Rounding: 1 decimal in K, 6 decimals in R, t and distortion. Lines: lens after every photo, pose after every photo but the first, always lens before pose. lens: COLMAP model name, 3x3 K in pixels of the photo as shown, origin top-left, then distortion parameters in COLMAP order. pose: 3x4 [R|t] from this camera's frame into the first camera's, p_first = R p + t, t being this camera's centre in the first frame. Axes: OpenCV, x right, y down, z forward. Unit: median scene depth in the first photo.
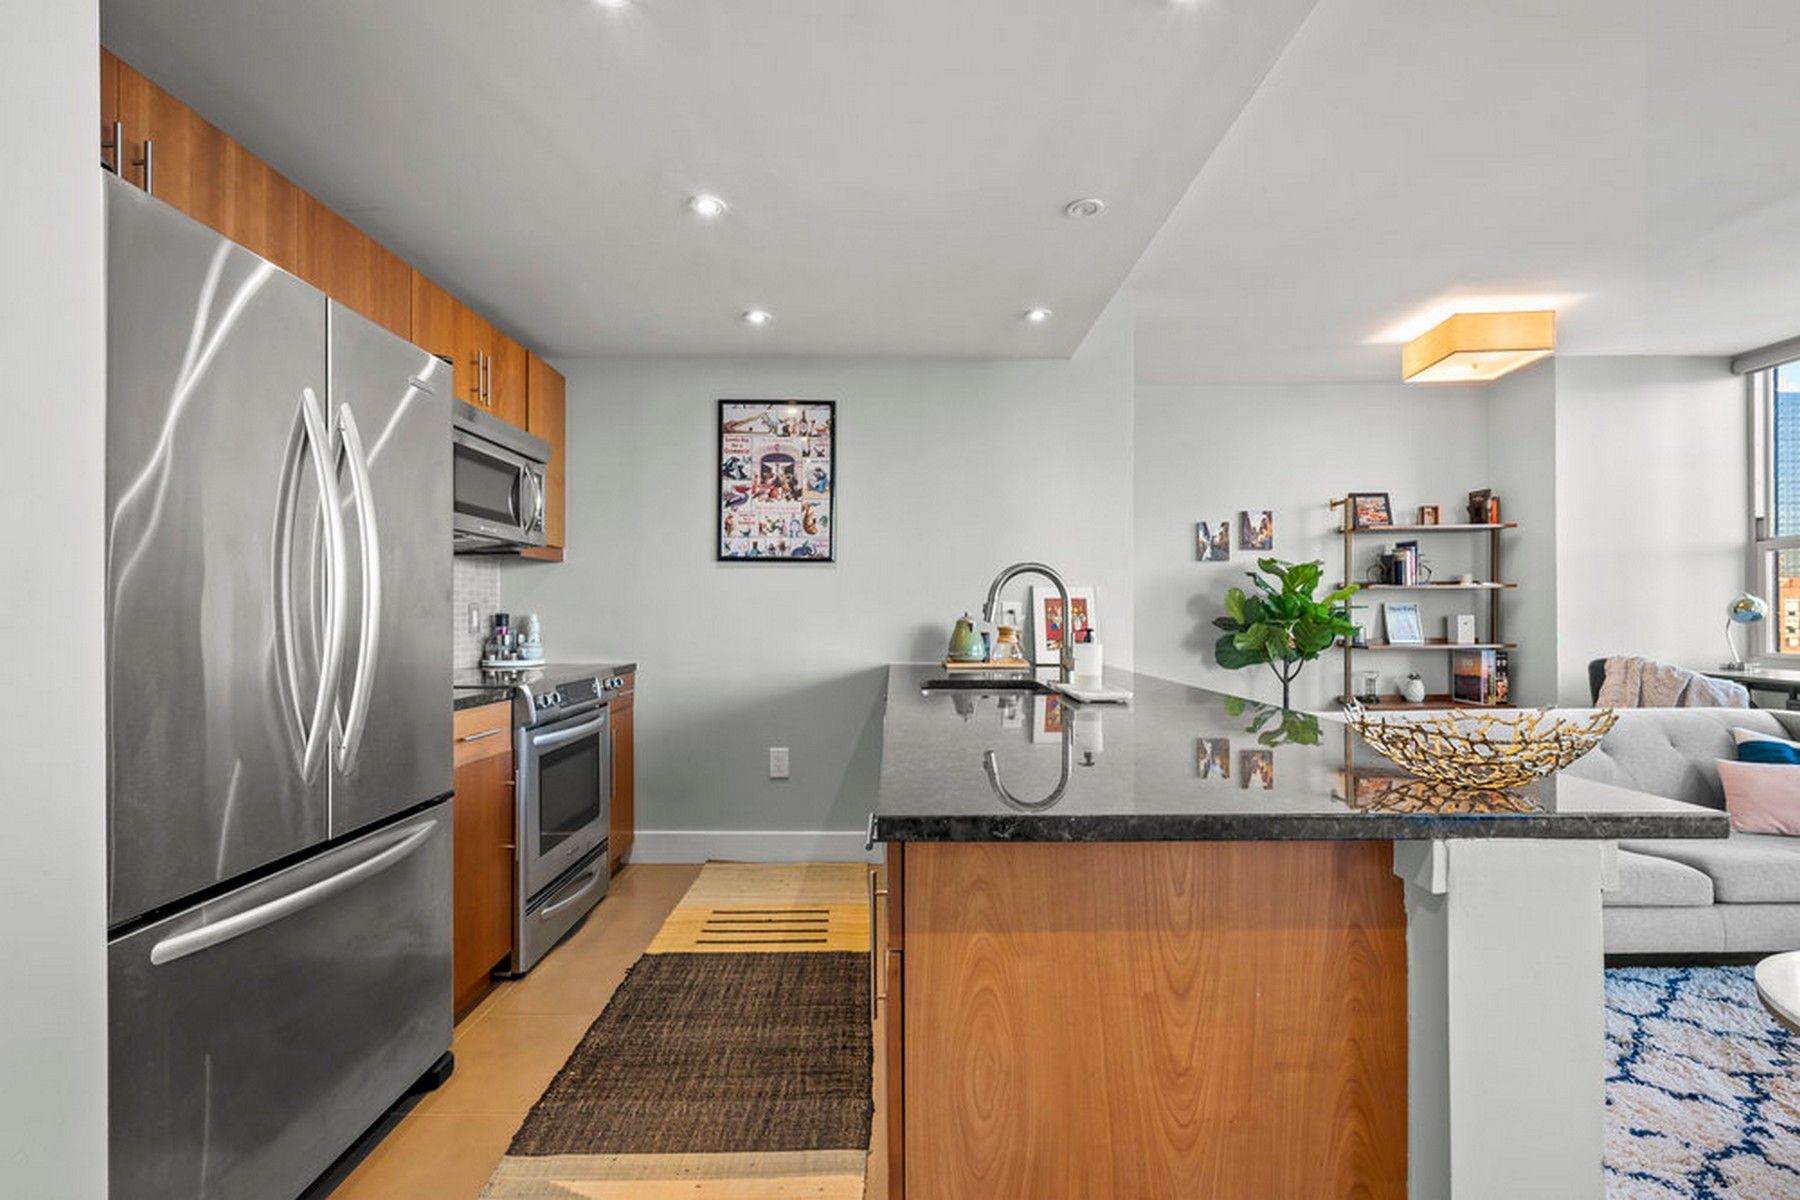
lens RADIAL K [[781.3, 0, 904.1], [0, 781.3, 618.7], [0, 0, 1]] dist [0.000392, -0.003420]
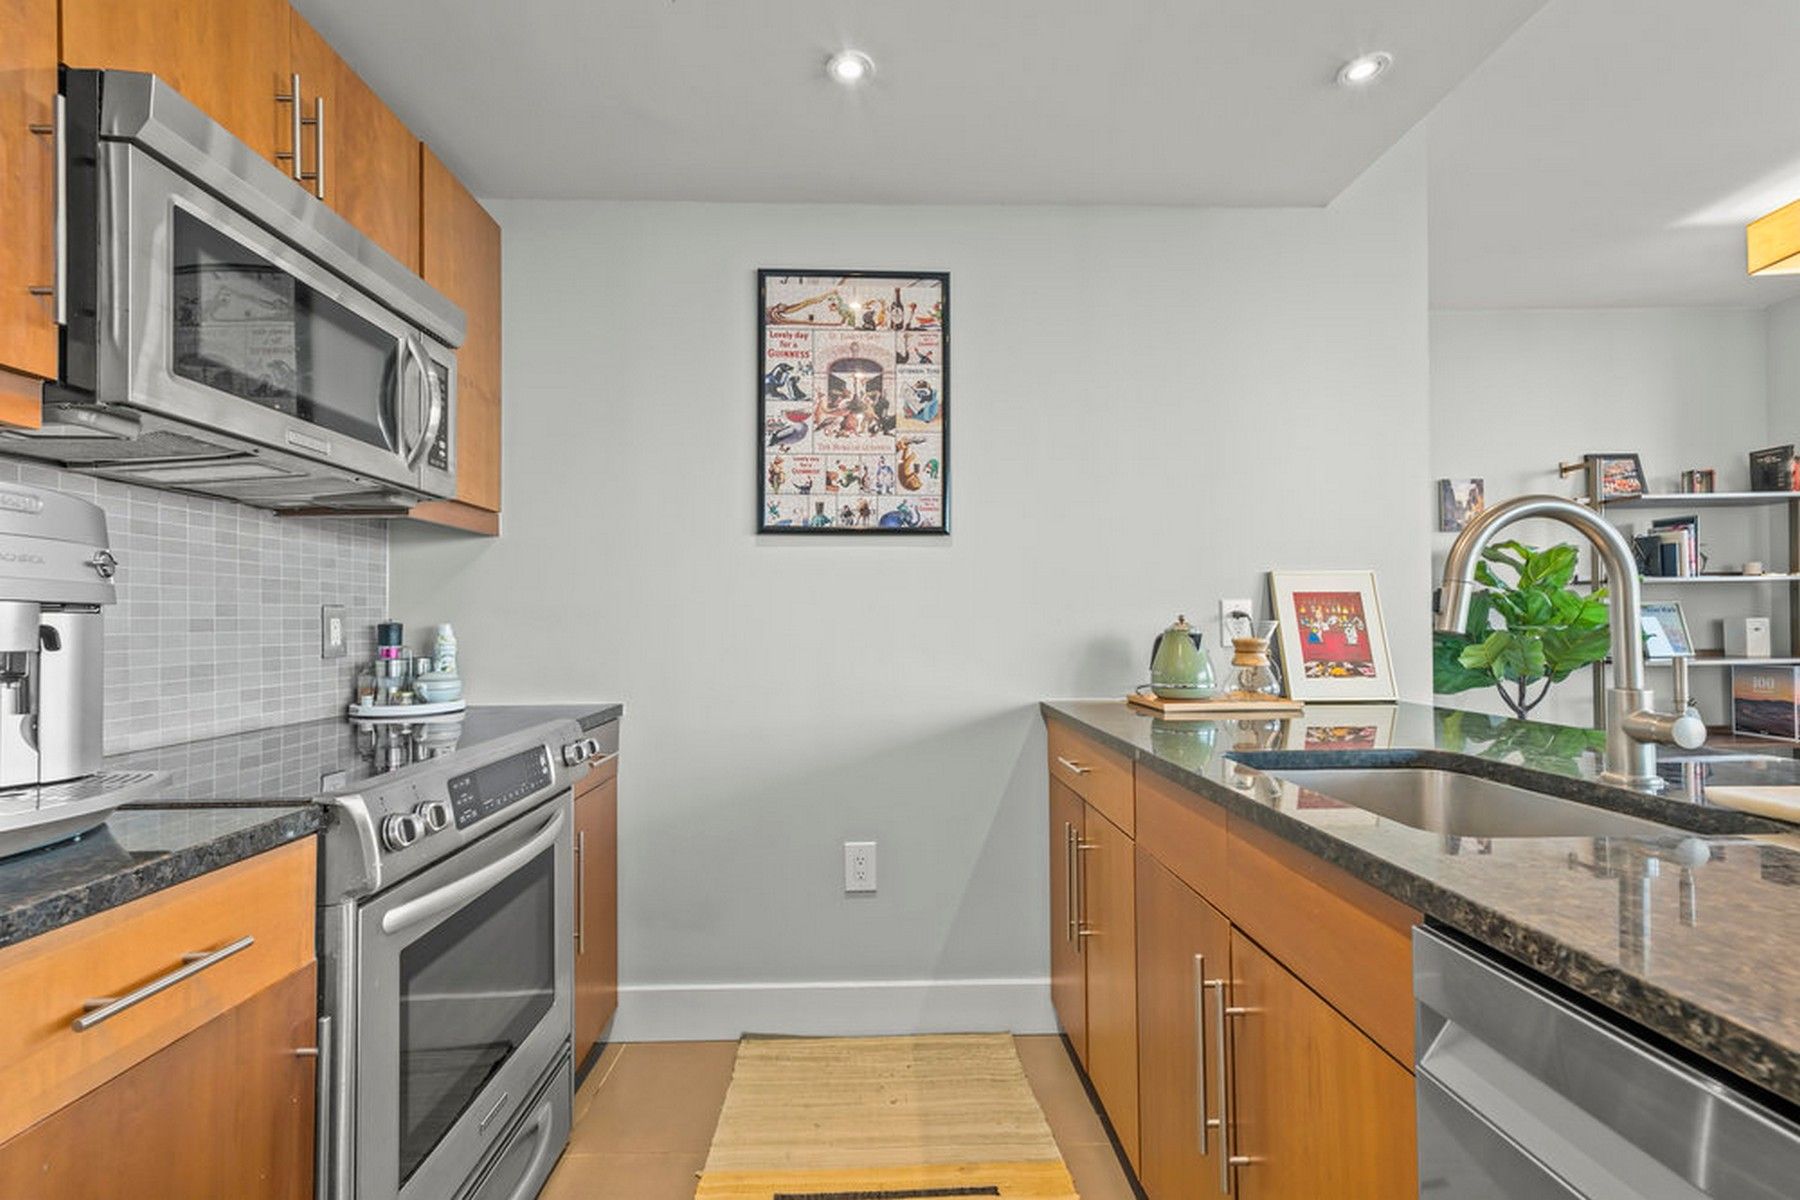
lens RADIAL K [[781.3, 0, 899.7], [0, 781.3, 612.9], [0, 0, 1]] dist [0.000392, -0.003420]
pose [[0.999845, -0.006233, 0.016485, -0.139062], [0.006548, 0.999795, -0.019143, -0.000474], [-0.016362, 0.019248, 0.999681, 0.394530]]
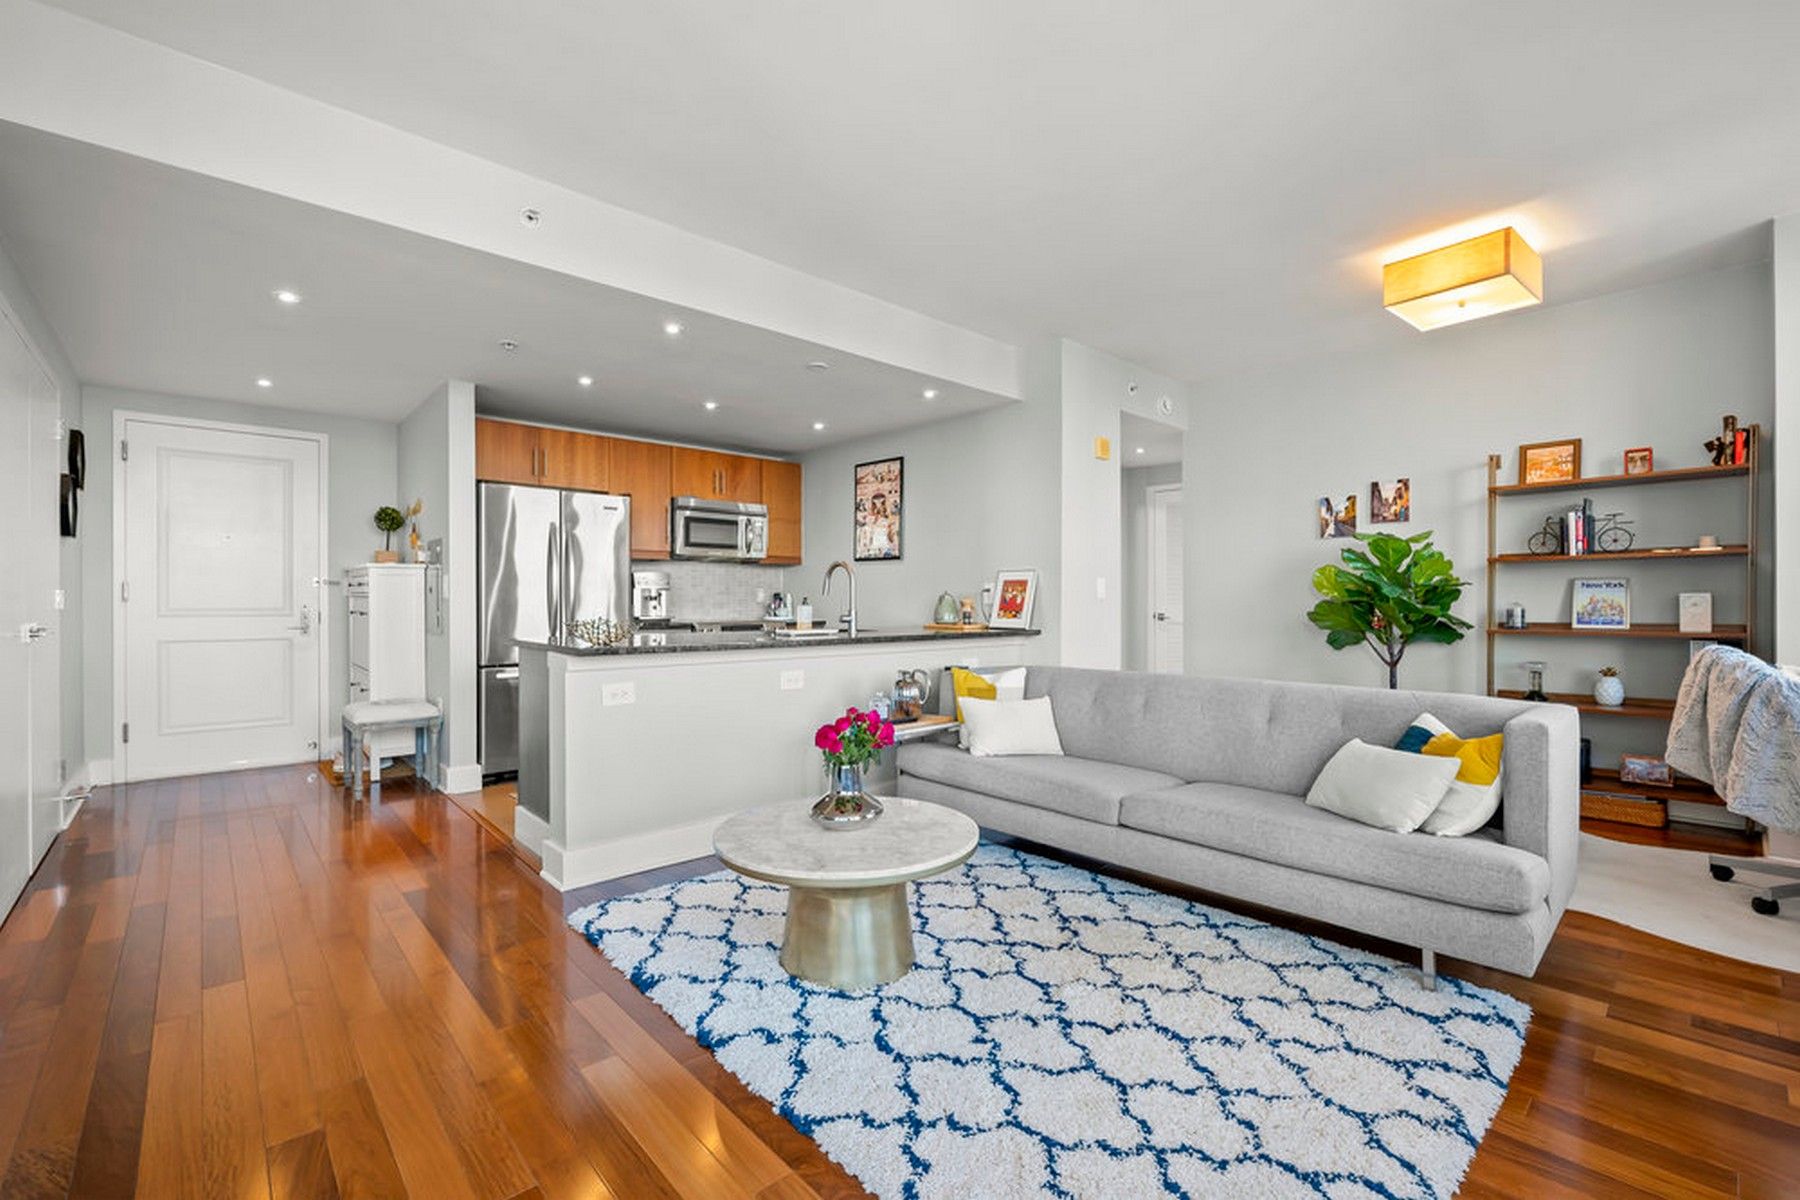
lens RADIAL K [[781.3, 0, 911.8], [0, 781.3, 601.6], [0, 0, 1]] dist [0.000392, -0.003420]
pose [[0.674586, 0.005047, -0.738179, 1.085172], [-0.006814, 0.999977, 0.000610, 0.011069], [0.738165, 0.004619, 0.674605, -0.041025]]
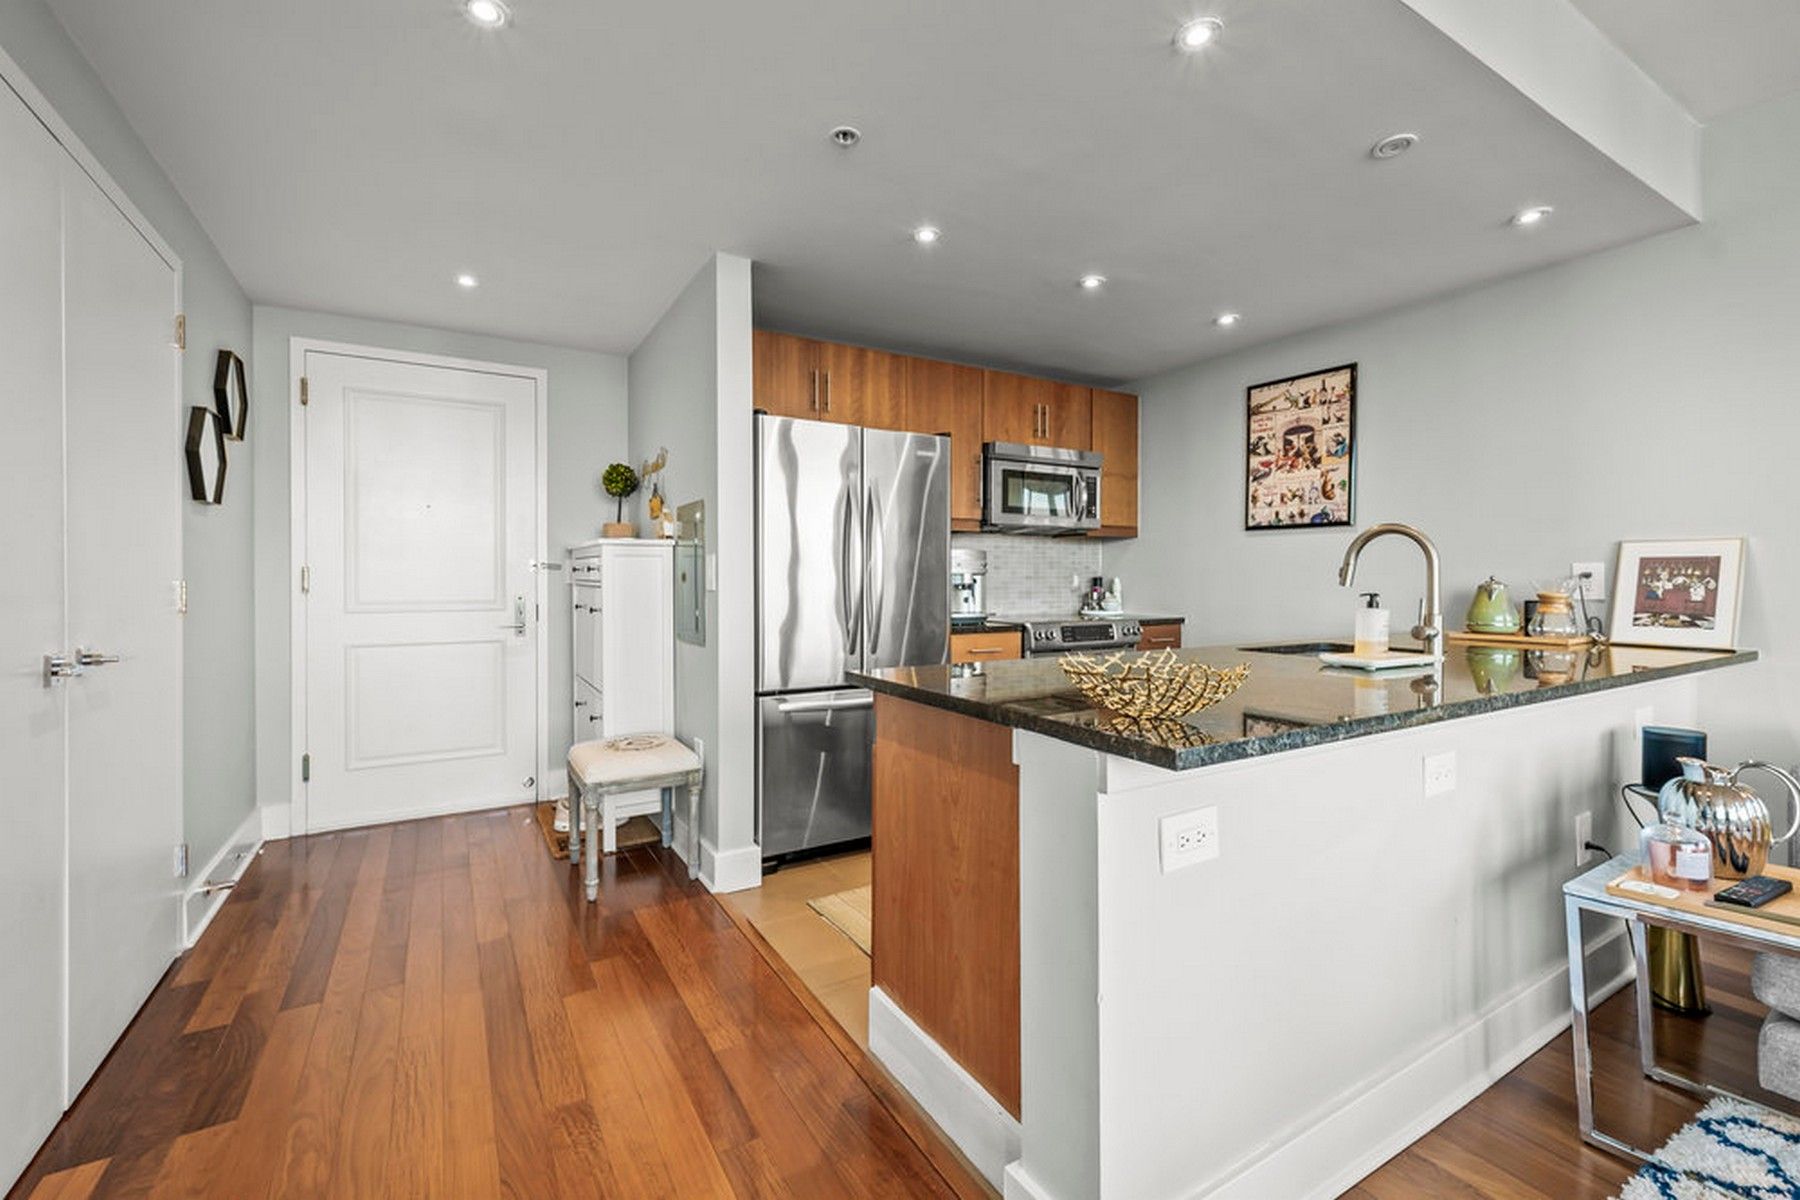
lens RADIAL K [[781.3, 0, 919.7], [0, 781.3, 578.8], [0, 0, 1]] dist [0.000392, -0.003420]
pose [[0.523074, 0.003196, -0.852281, 0.473308], [-0.005563, 0.999984, 0.000336, -0.001878], [0.852269, 0.004565, 0.523084, 0.010450]]
